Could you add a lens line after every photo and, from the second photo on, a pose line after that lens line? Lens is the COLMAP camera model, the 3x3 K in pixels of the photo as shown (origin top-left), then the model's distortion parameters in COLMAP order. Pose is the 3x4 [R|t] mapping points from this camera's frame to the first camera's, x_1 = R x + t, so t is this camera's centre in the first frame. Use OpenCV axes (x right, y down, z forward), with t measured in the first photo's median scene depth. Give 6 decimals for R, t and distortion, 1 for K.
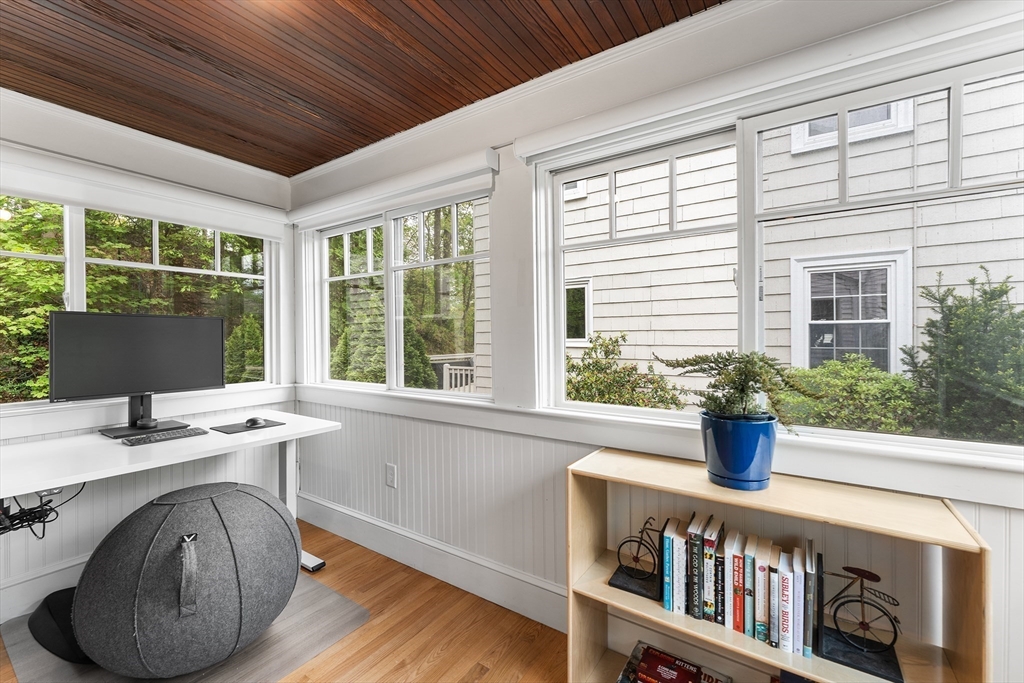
lens RADIAL K [[423.4, 0, 506.9], [0, 423.4, 337.4], [0, 0, 1]] dist [-0.001866, -0.001479]
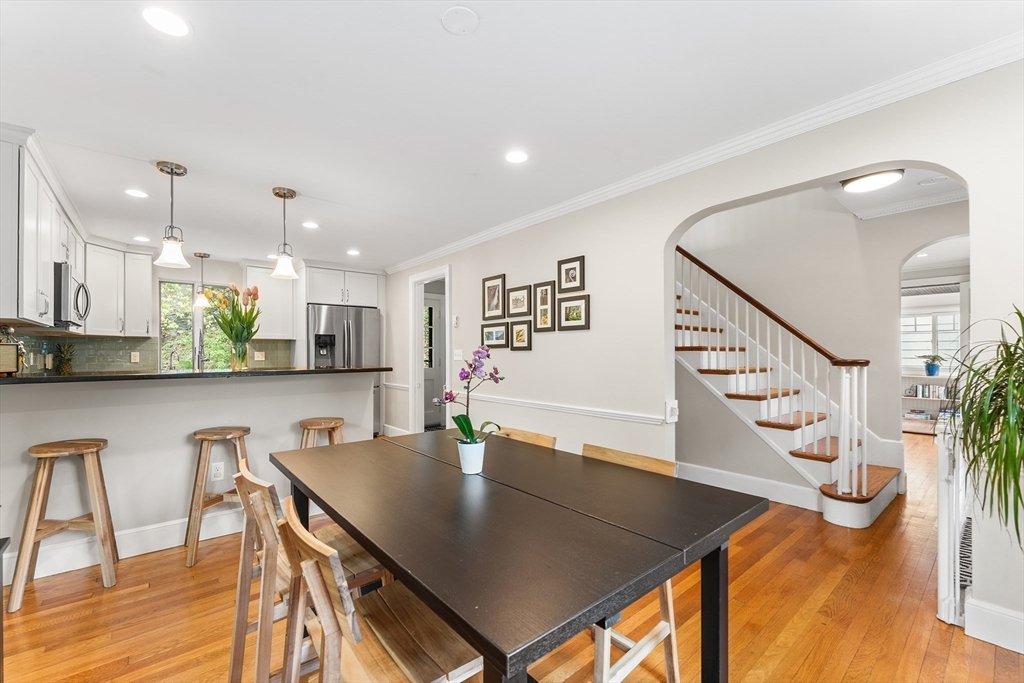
lens RADIAL K [[423.4, 0, 507.0], [0, 423.4, 349.4], [0, 0, 1]] dist [-0.001866, -0.001479]
pose [[0.959339, 0.004504, -0.282222, -3.689597], [-0.007240, 0.999936, -0.008650, 0.054392], [0.282165, 0.010341, 0.959310, -6.690768]]
